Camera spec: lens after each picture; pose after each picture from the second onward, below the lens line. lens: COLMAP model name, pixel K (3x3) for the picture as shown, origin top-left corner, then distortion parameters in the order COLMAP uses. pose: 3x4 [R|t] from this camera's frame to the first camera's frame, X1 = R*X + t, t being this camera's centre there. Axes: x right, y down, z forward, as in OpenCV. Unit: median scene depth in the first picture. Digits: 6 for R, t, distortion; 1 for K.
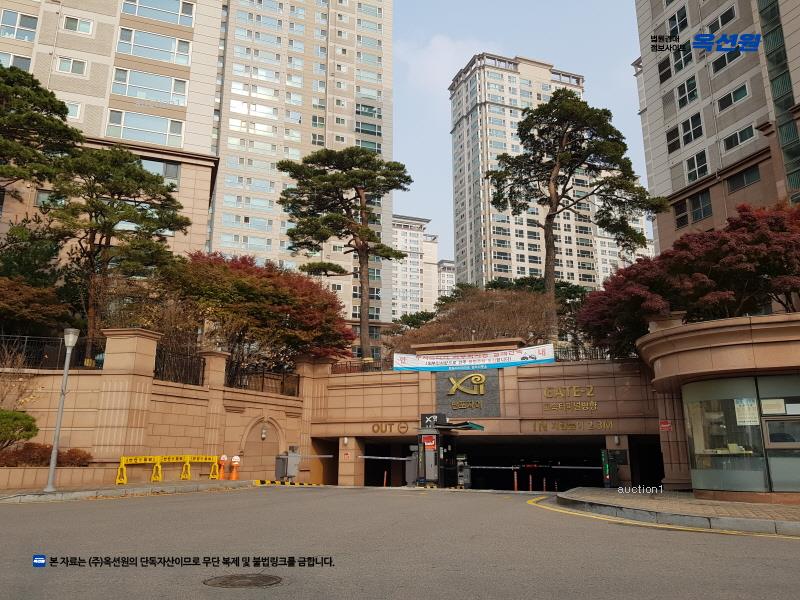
lens RADIAL K [[626.5, 0, 390.6], [0, 626.5, 300.4], [0, 0, 1]] dist [0.089096, -0.115972]
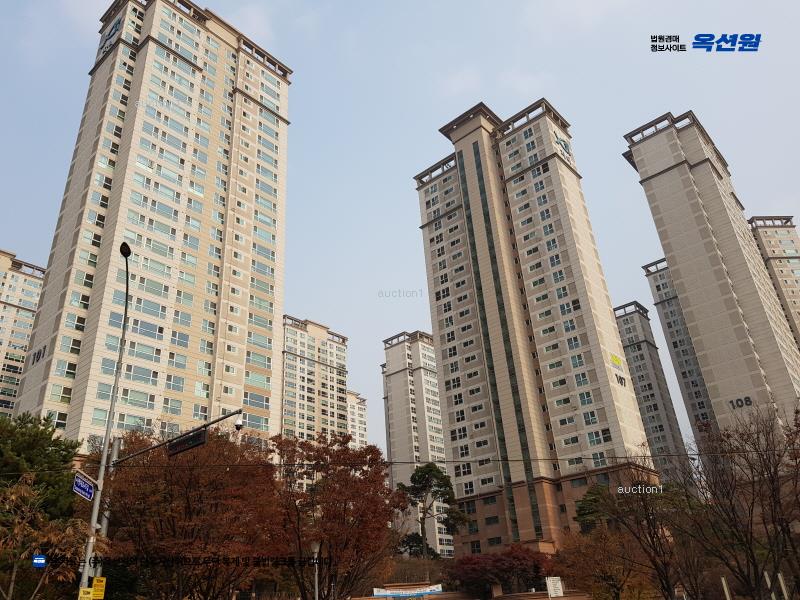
lens RADIAL K [[626.5, 0, 390.6], [0, 626.5, 300.4], [0, 0, 1]] dist [0.089096, -0.115972]
pose [[0.884919, 0.171753, 0.432920, -0.919185], [-0.052415, 0.960341, -0.273857, -0.238969], [-0.462787, 0.219650, 0.858826, -1.020168]]
